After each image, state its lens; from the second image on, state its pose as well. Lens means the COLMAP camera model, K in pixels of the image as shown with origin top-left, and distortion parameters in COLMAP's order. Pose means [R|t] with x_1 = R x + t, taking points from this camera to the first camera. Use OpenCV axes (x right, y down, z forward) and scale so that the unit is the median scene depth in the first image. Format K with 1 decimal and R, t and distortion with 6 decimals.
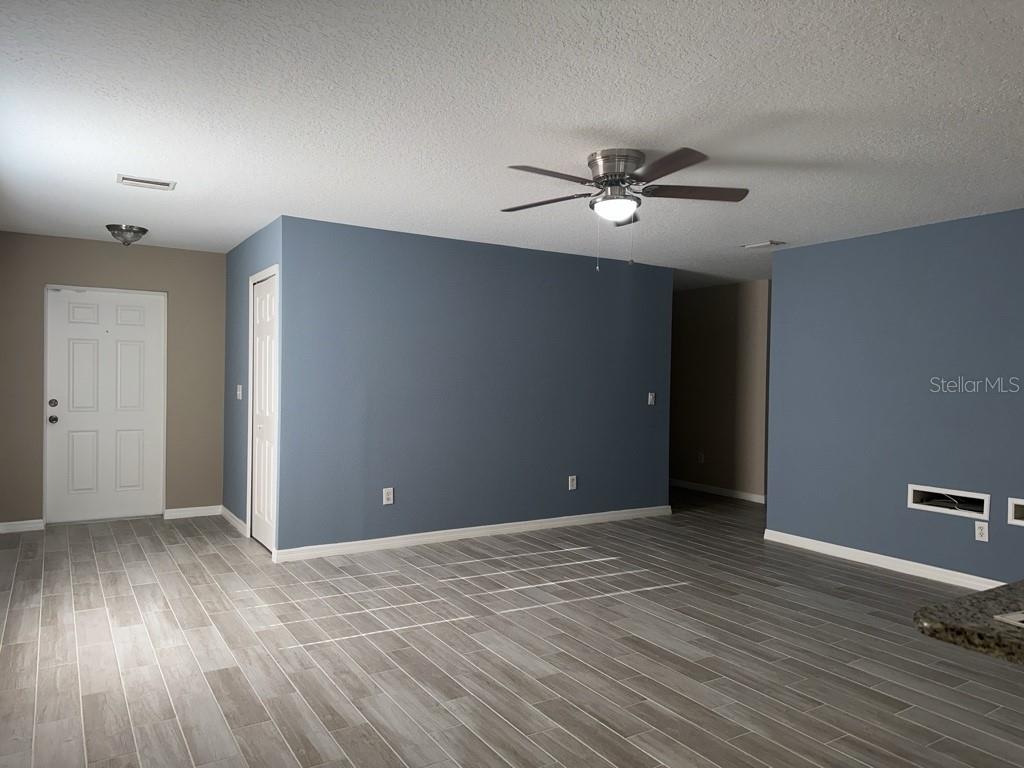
lens RADIAL K [[715.6, 0, 517.5], [0, 715.6, 380.2], [0, 0, 1]] dist [0.044746, -0.052761]
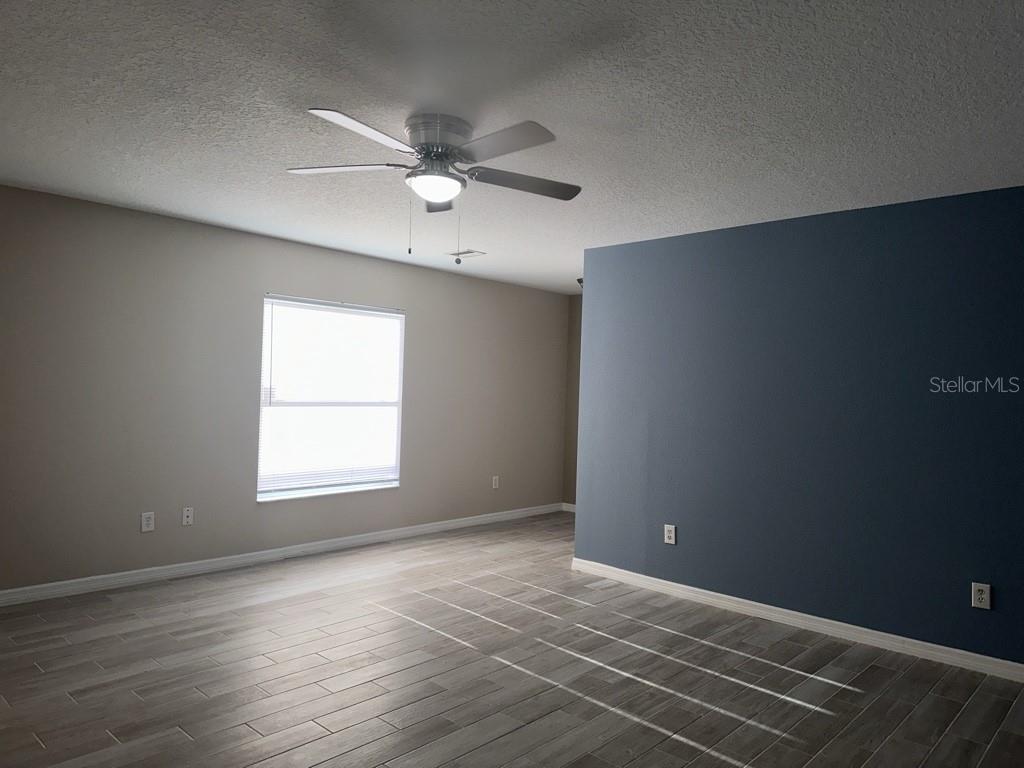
lens RADIAL K [[715.6, 0, 509.4], [0, 715.6, 376.7], [0, 0, 1]] dist [0.044746, -0.052761]
pose [[0.257803, -0.014923, -0.966082, 0.788195], [-0.036441, 0.999019, -0.025156, -0.005066], [0.965510, 0.041690, 0.257006, 0.710612]]
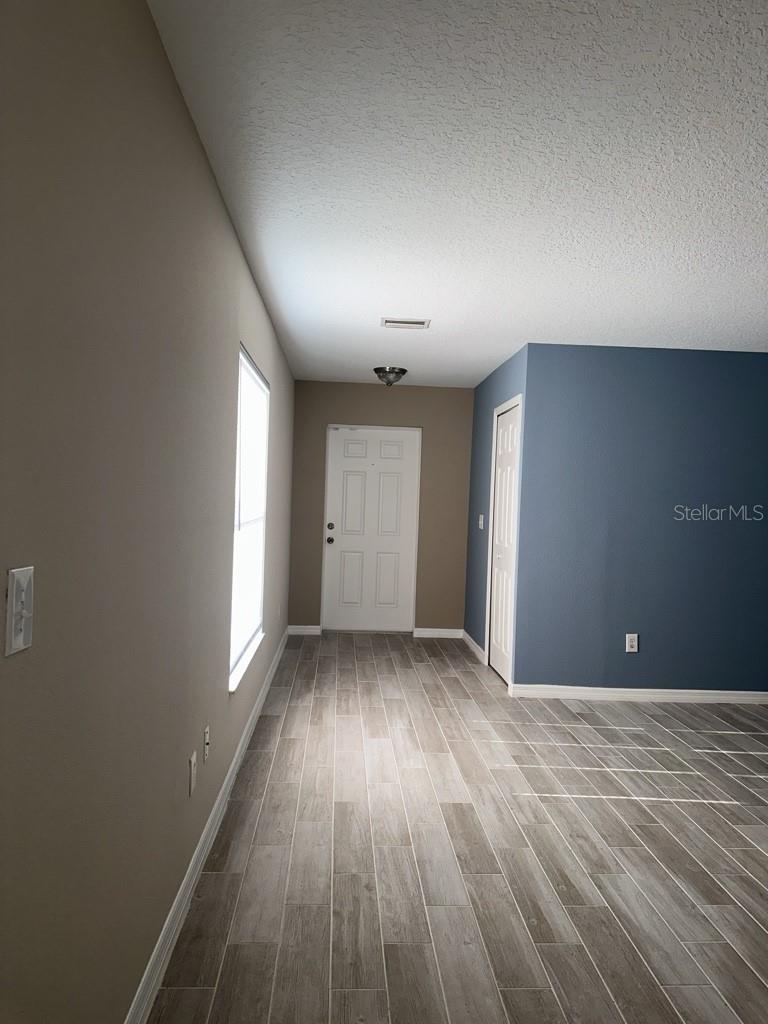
lens RADIAL K [[715.6, 0, 374.3], [0, 715.6, 515.6], [0, 0, 1]] dist [0.044746, -0.052761]
pose [[0.867526, 0.028563, -0.496571, -0.020209], [-0.025758, 0.999590, 0.012499, -0.002099], [0.496724, 0.001948, 0.867906, 0.062486]]
